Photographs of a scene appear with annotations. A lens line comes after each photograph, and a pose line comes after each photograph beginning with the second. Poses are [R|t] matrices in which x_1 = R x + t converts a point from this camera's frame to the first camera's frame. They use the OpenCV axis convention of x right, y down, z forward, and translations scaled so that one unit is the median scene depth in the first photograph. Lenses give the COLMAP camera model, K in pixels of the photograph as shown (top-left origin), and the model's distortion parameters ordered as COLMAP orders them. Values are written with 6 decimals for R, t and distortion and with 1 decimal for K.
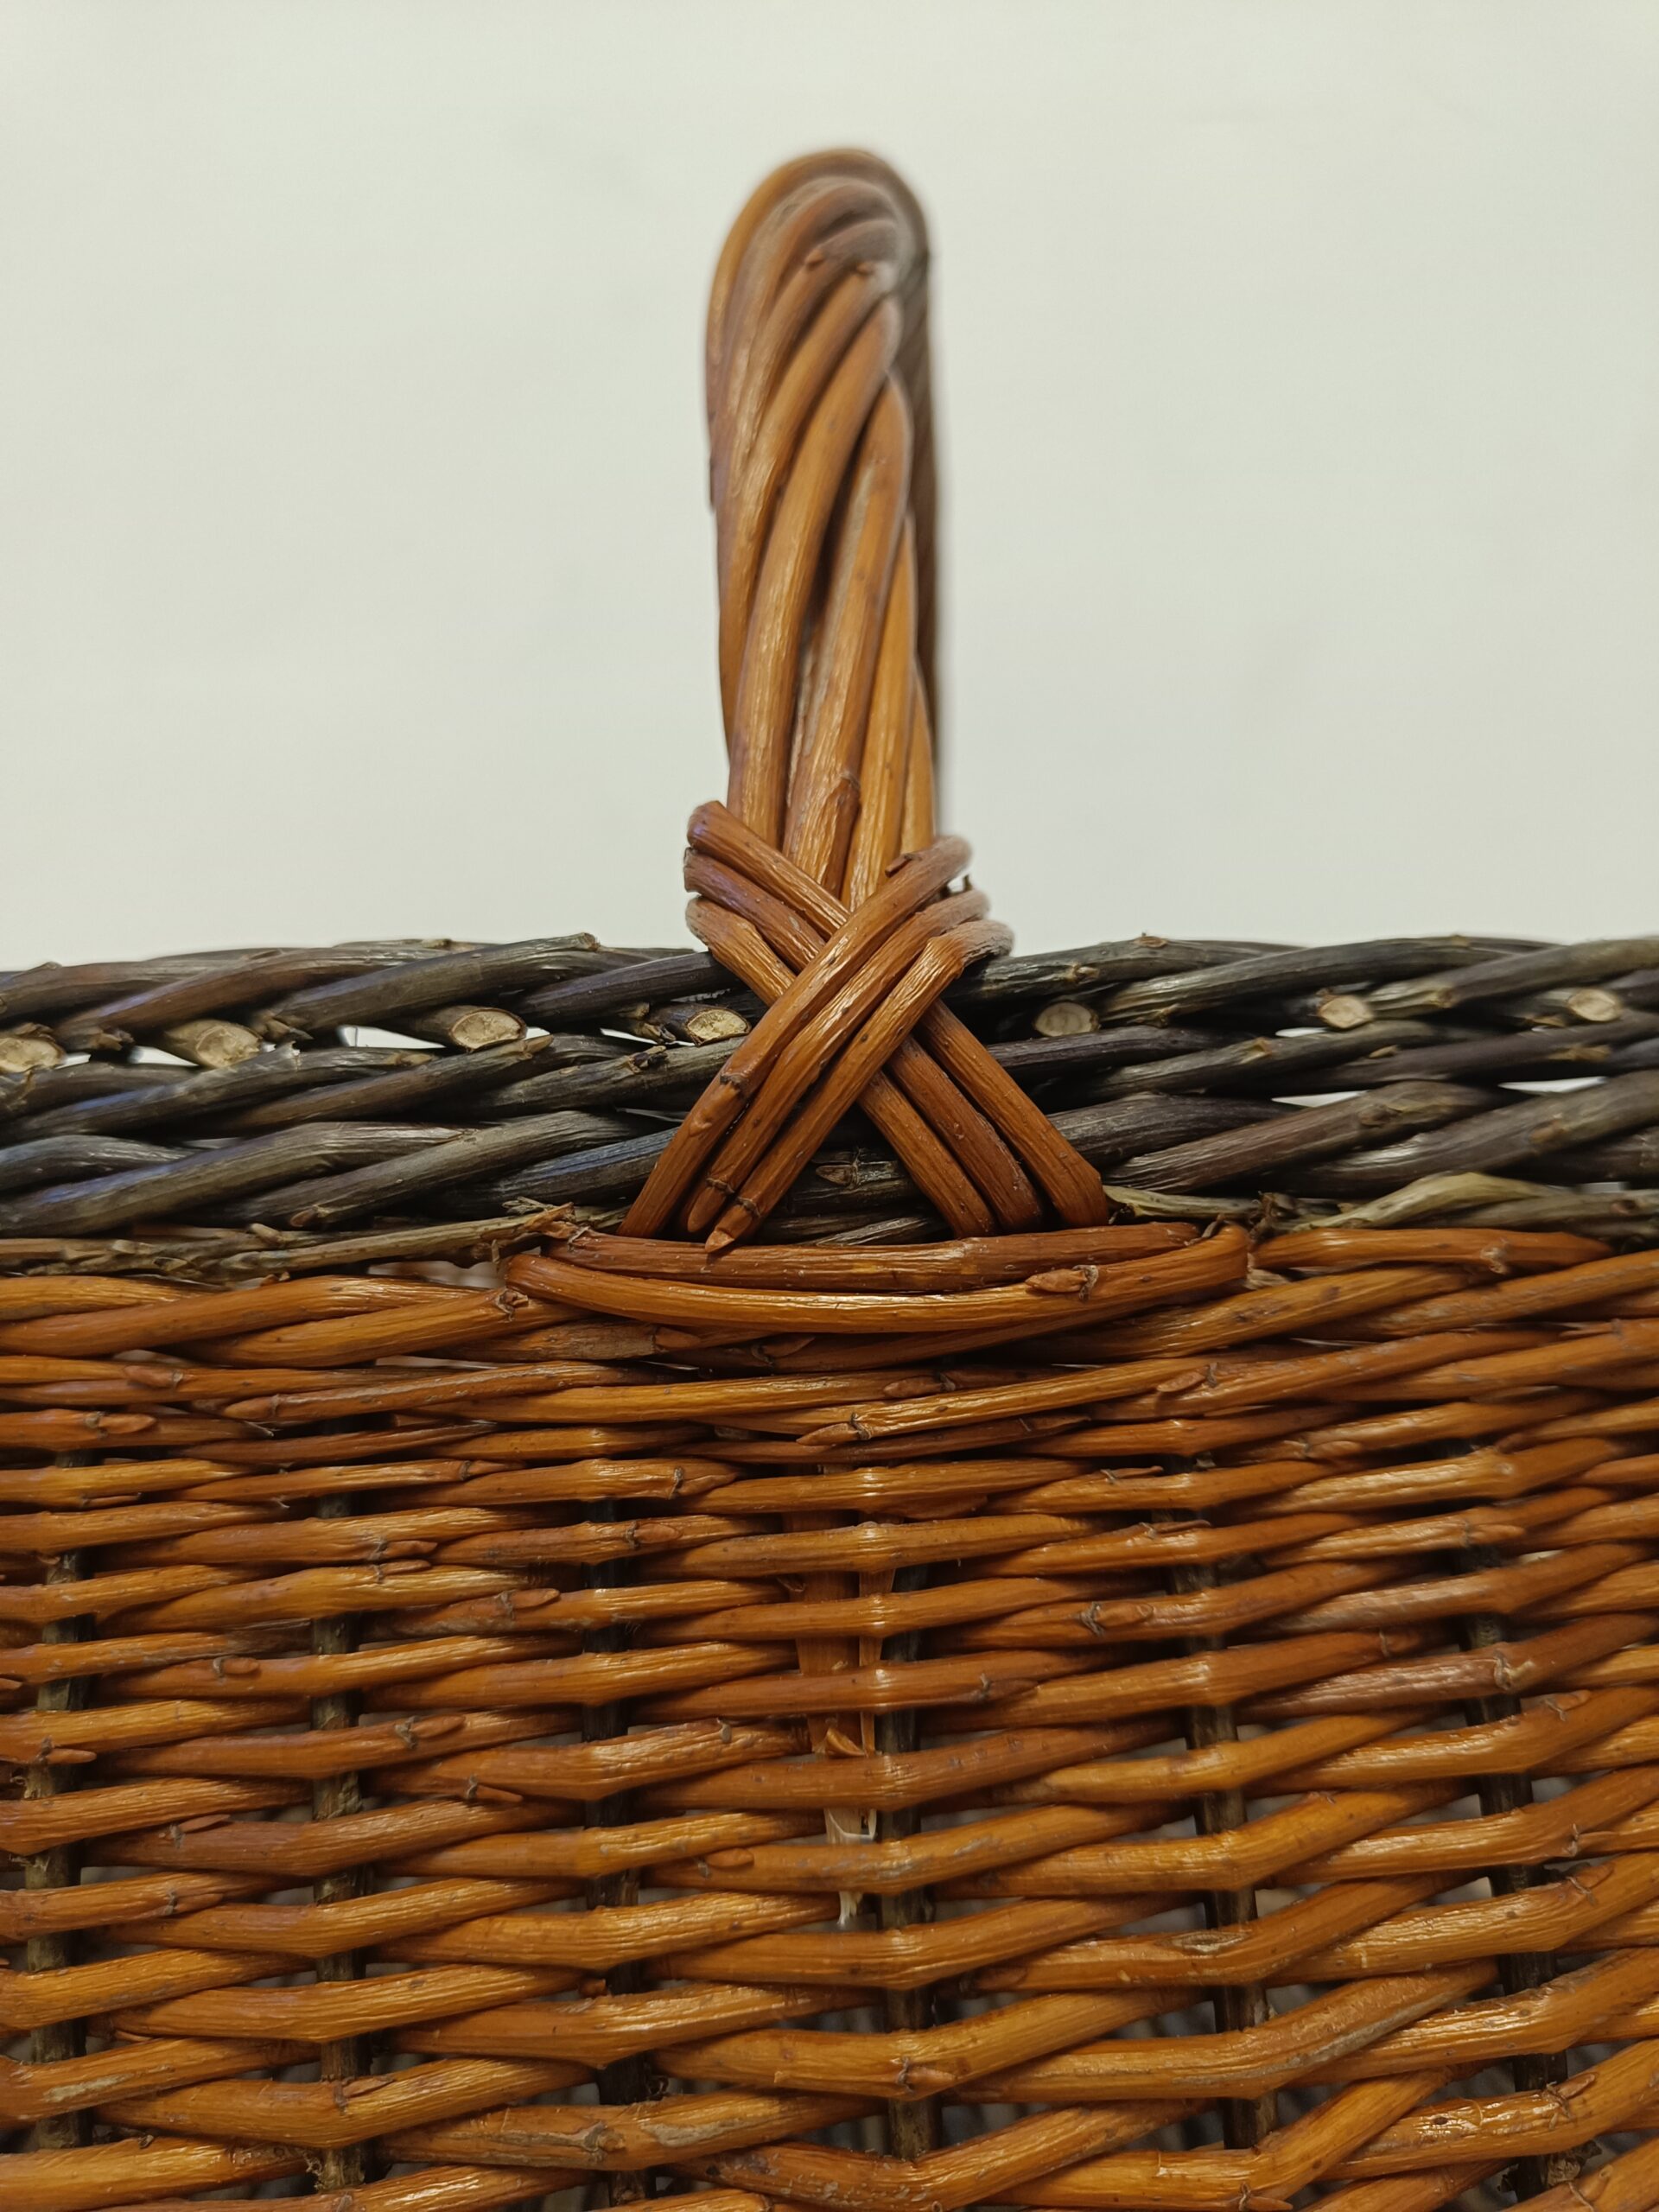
lens RADIAL K [[1473.8, 0, 839.6], [0, 1473.8, 1168.6], [0, 0, 1]] dist [-0.002051, -0.000580]
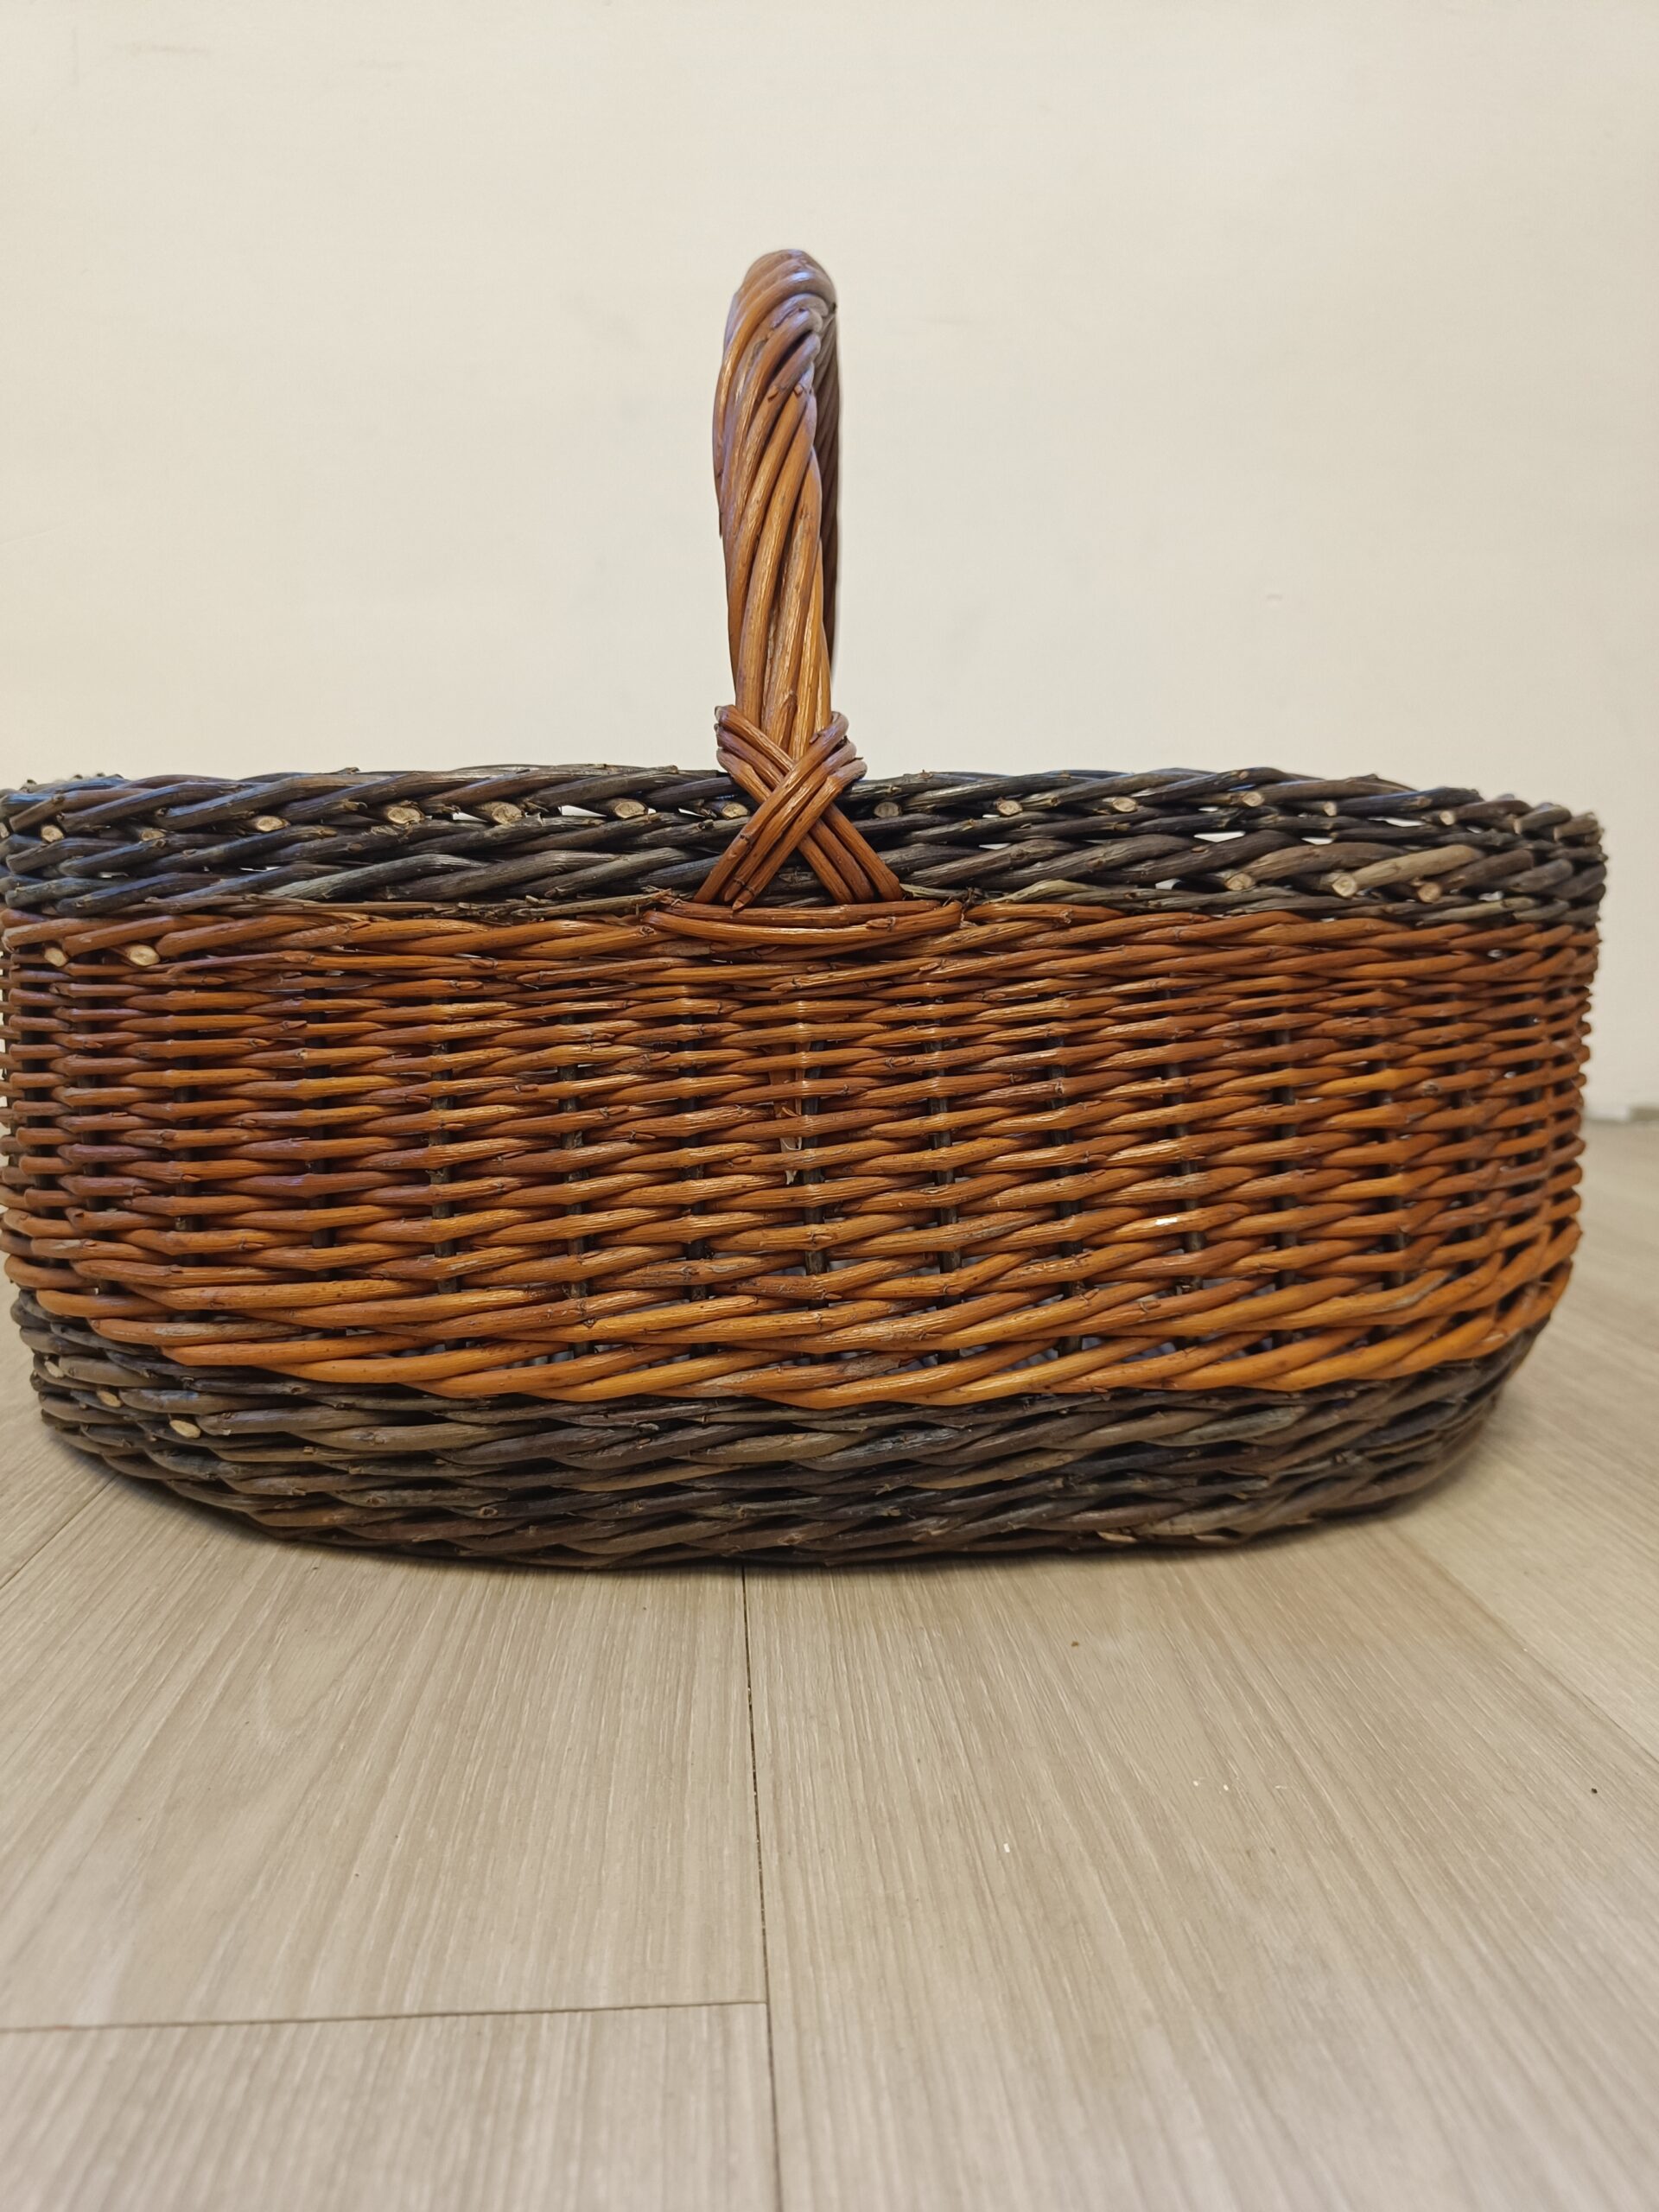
lens RADIAL K [[1570.0, 0, 815.7], [0, 1570.0, 1105.2], [0, 0, 1]] dist [0.063990, -0.117521]
pose [[0.997886, 0.003141, 0.064909, -0.115626], [-0.012942, 0.988430, 0.151123, -0.016143], [-0.063684, -0.151644, 0.986382, -1.491495]]
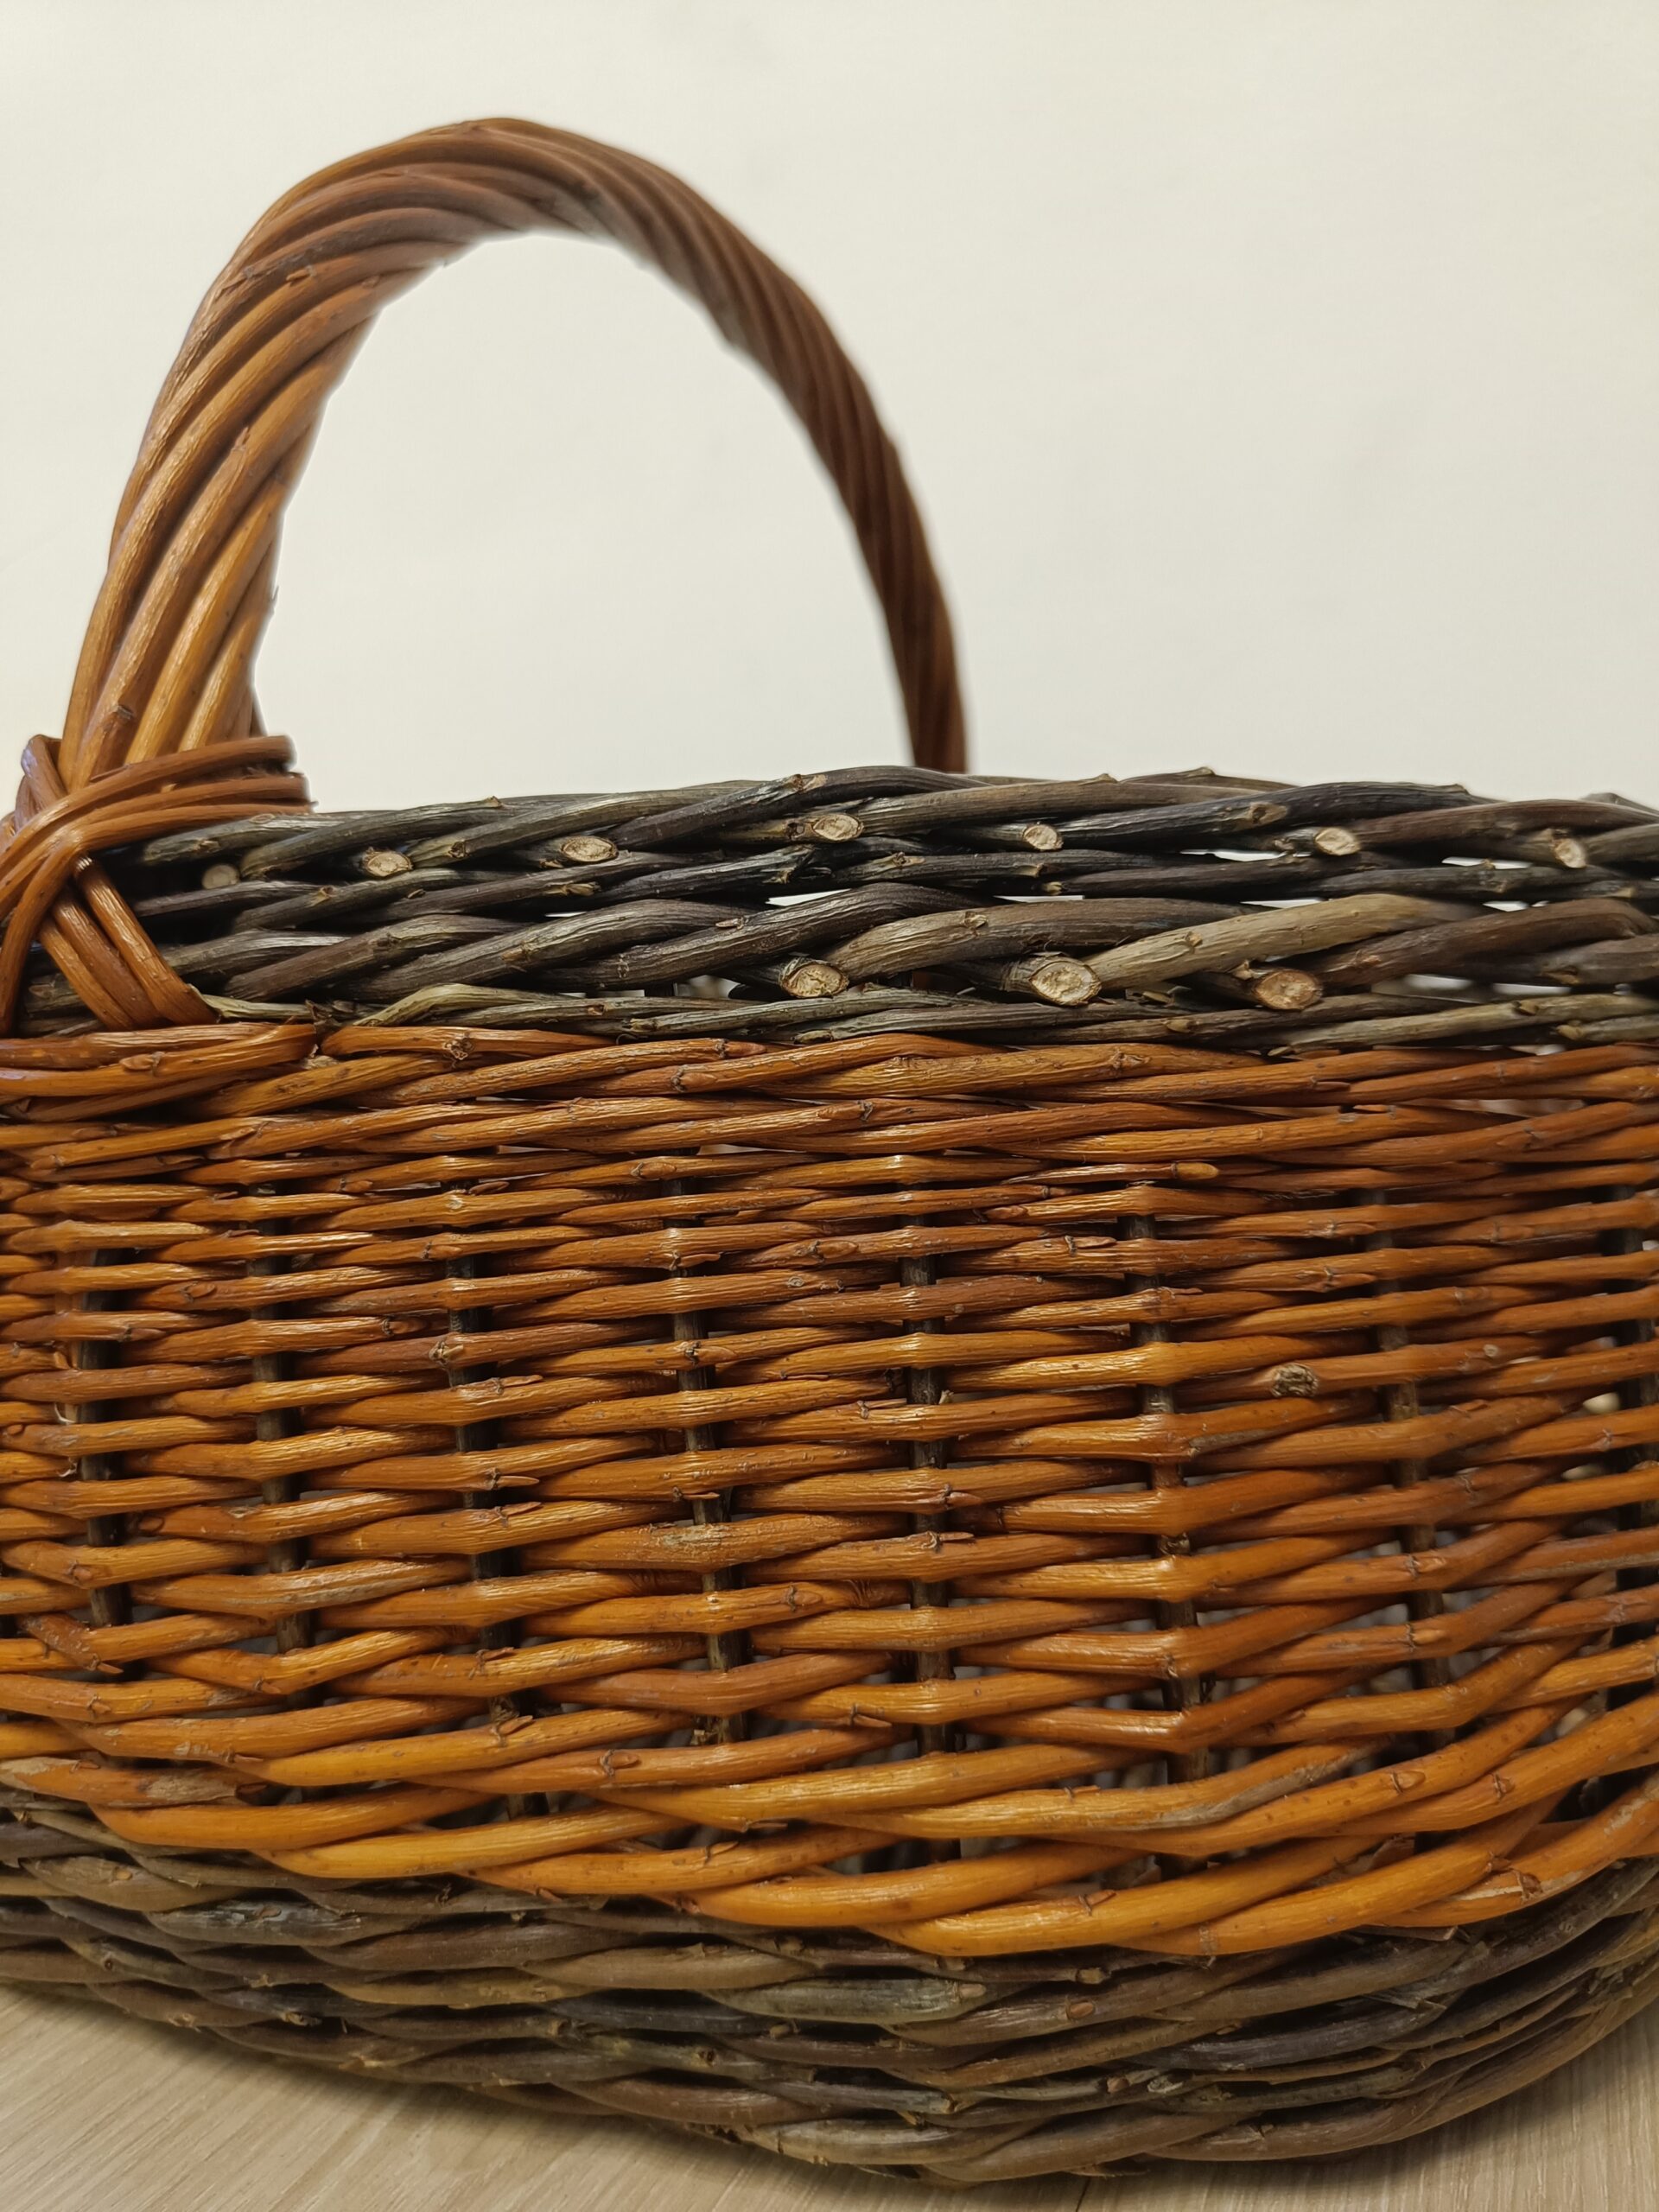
lens RADIAL K [[1570.0, 0, 815.7], [0, 1570.0, 1105.2], [0, 0, 1]] dist [0.063990, -0.117521]
pose [[0.936496, 0.018577, -0.350186, 1.240423], [0.017417, 0.994900, 0.099356, -0.024648], [0.350246, -0.099146, 0.931396, -0.222029]]
